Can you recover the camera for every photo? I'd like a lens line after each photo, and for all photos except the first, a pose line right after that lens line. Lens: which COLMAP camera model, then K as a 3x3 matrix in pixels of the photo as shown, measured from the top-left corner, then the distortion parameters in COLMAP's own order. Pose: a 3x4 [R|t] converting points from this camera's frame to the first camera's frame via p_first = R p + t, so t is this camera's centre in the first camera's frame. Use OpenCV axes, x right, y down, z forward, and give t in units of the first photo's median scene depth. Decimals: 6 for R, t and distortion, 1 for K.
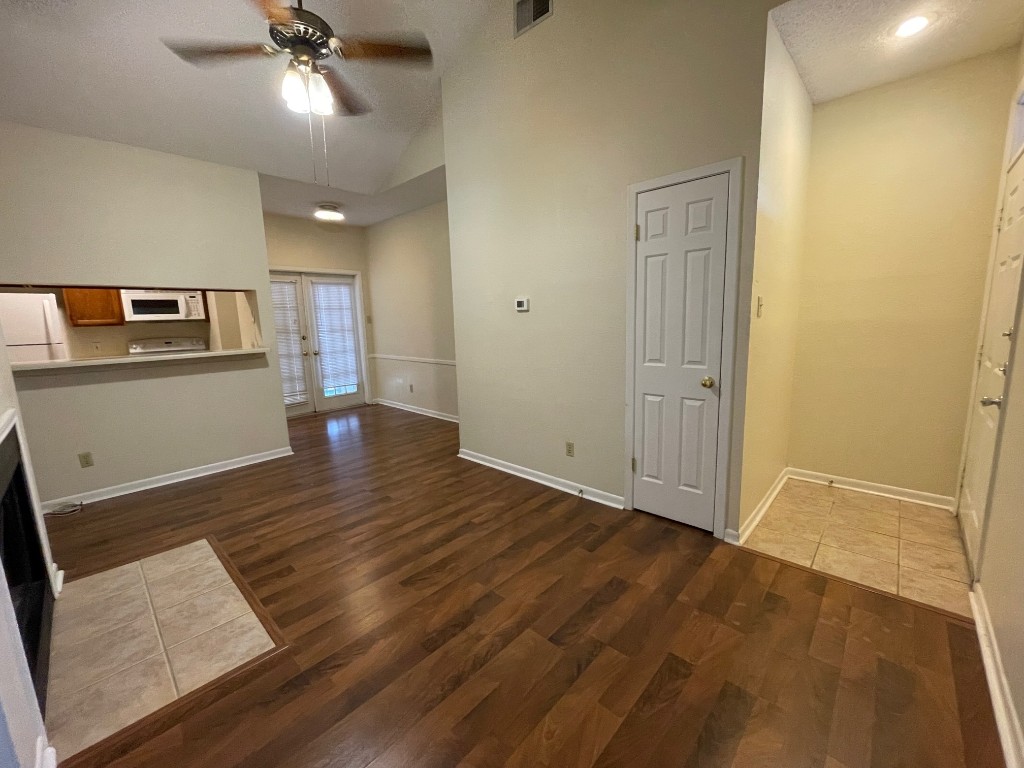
lens RADIAL K [[412.8, 0, 511.9], [0, 412.8, 381.1], [0, 0, 1]] dist [-0.004709, -0.000151]
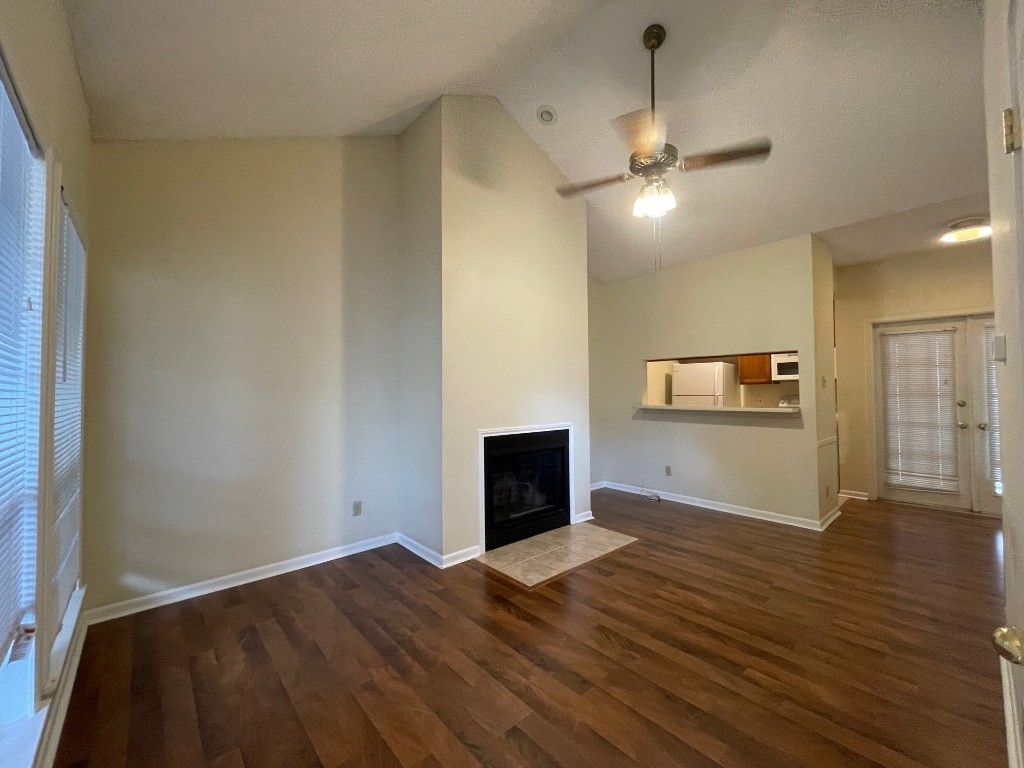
lens RADIAL K [[412.8, 0, 511.1], [0, 412.8, 383.0], [0, 0, 1]] dist [-0.004709, -0.000151]
pose [[-0.090200, 0.010378, -0.995870, 0.542123], [-0.143622, 0.989358, 0.023318, -0.083223], [0.985513, 0.145132, -0.087750, 0.520056]]
